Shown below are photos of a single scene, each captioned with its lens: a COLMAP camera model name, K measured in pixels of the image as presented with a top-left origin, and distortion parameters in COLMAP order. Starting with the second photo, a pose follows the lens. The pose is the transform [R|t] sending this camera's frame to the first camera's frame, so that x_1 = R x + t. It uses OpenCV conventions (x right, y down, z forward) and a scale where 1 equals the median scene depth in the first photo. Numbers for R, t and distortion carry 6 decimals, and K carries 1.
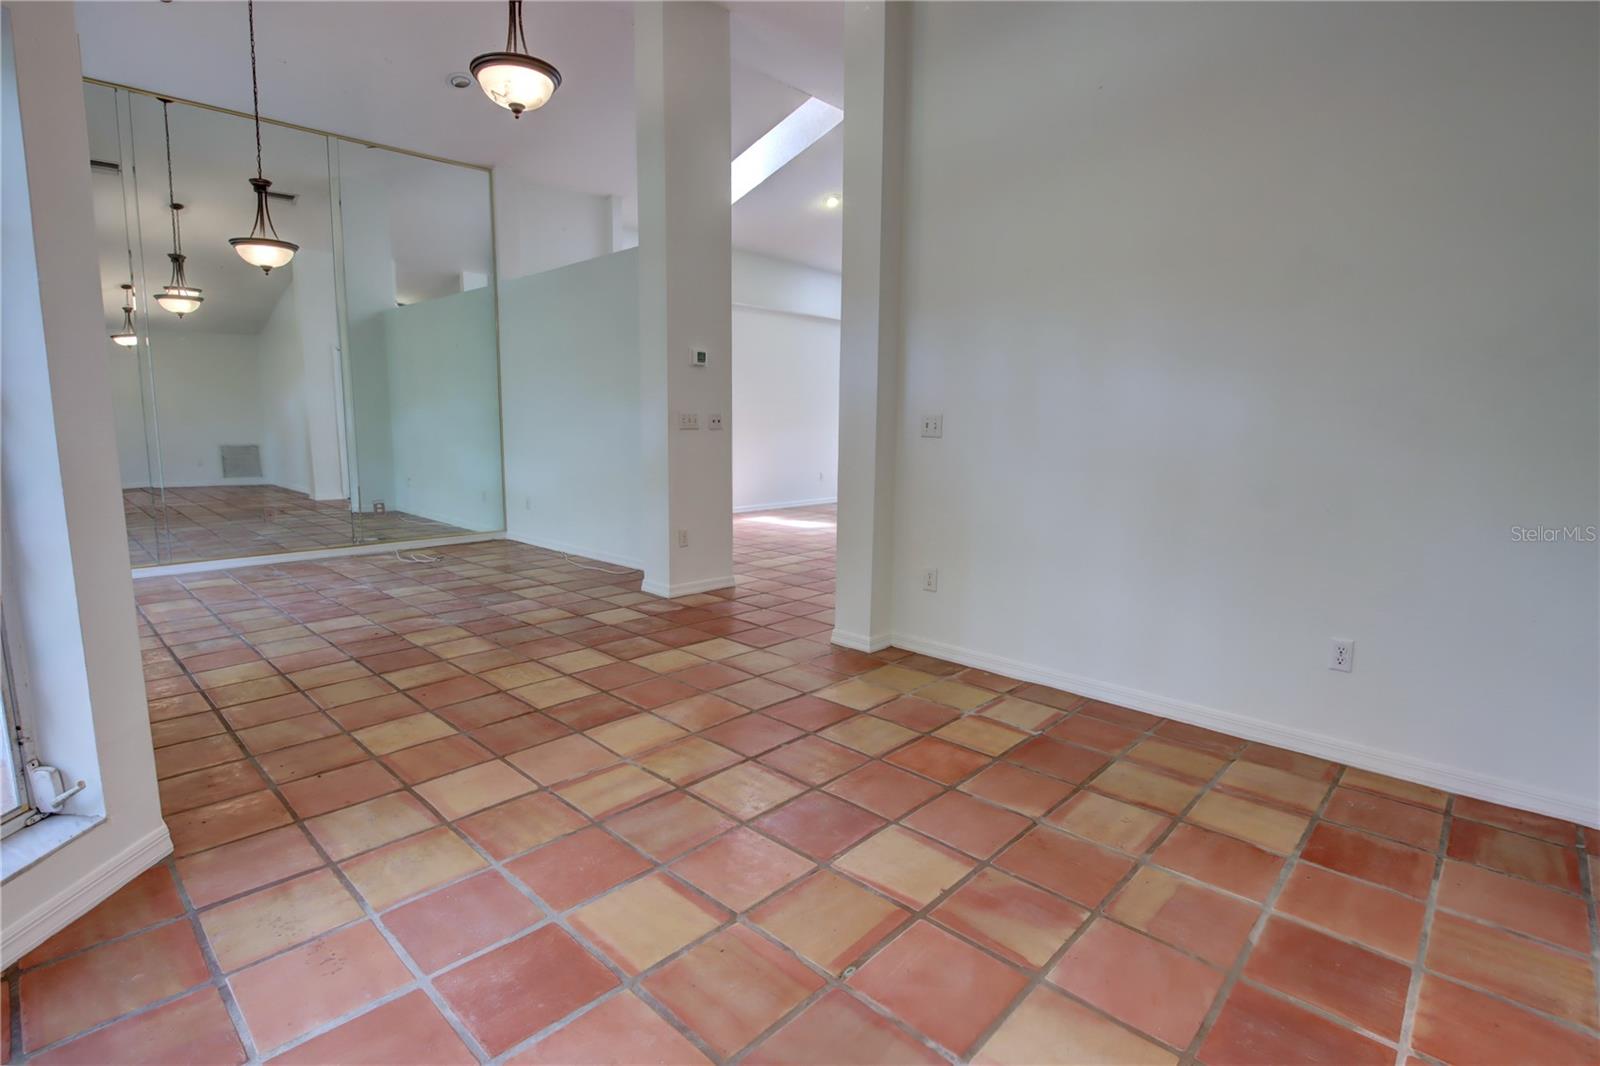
lens RADIAL K [[758.4, 0, 805.1], [0, 758.4, 534.6], [0, 0, 1]] dist [-0.031861, 0.001652]
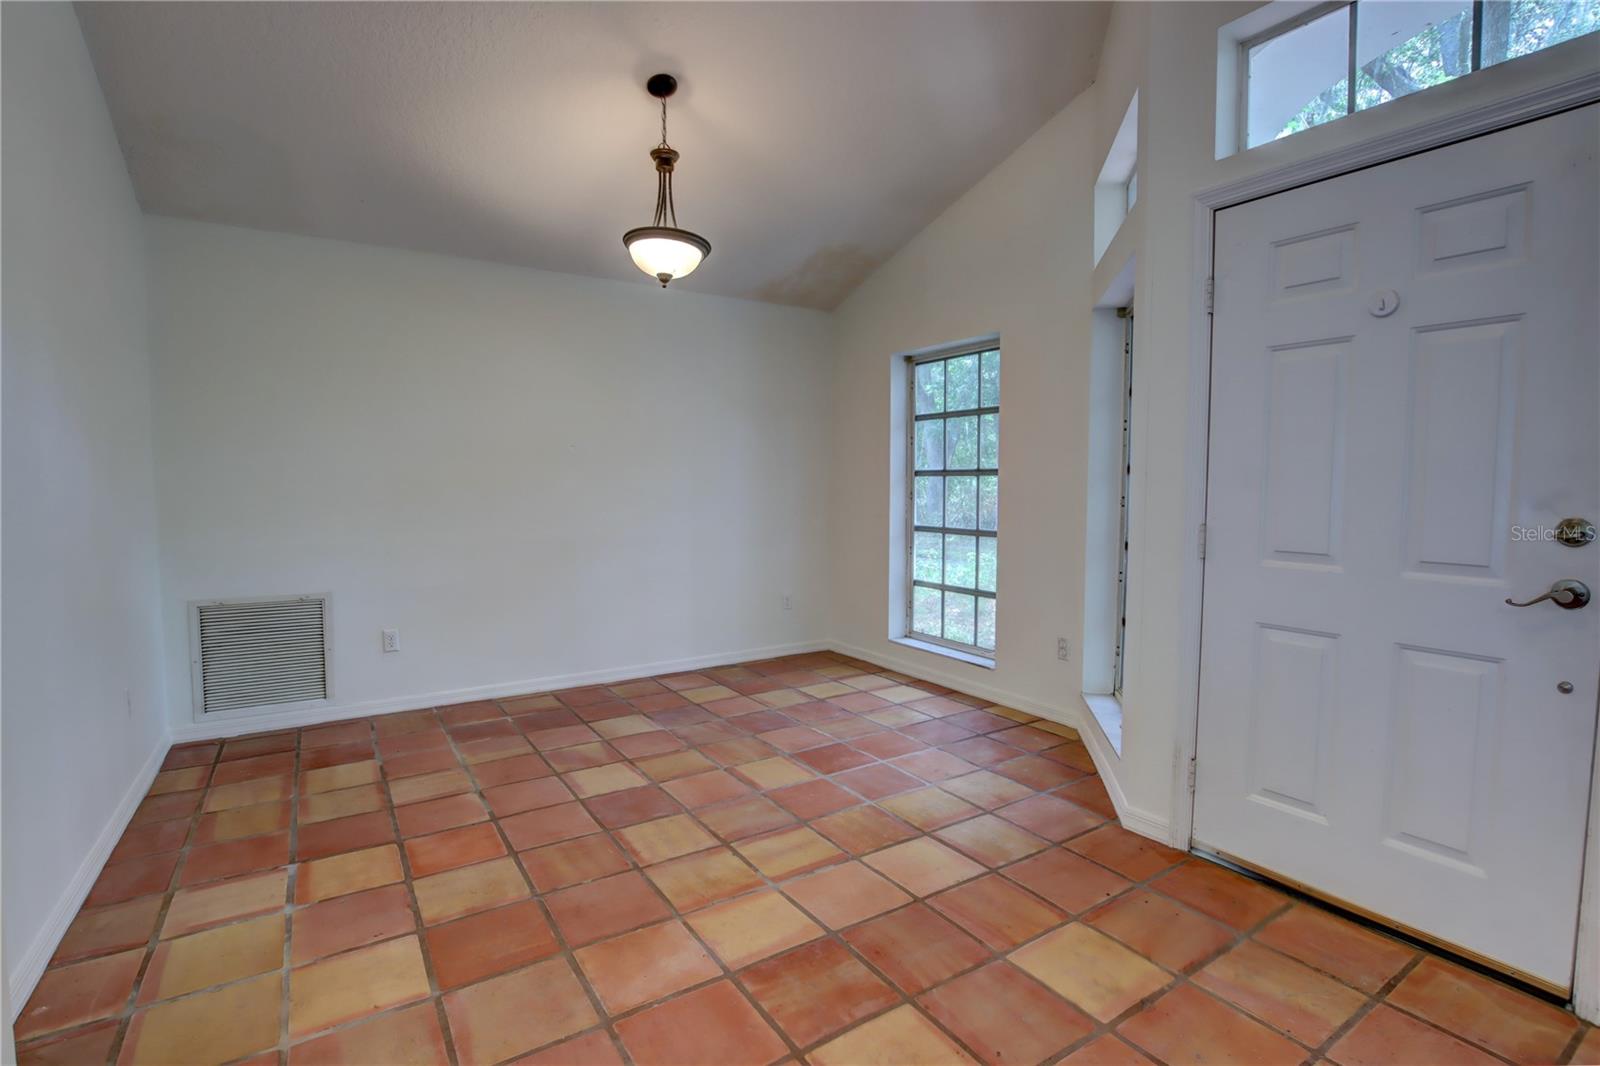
lens RADIAL K [[758.4, 0, 805.1], [0, 758.4, 534.6], [0, 0, 1]] dist [-0.031861, 0.001652]
pose [[-0.970896, -0.028576, 0.237790, -0.508192], [0.024658, 0.975654, 0.217926, -0.305623], [-0.238228, 0.217446, -0.946554, 1.871741]]
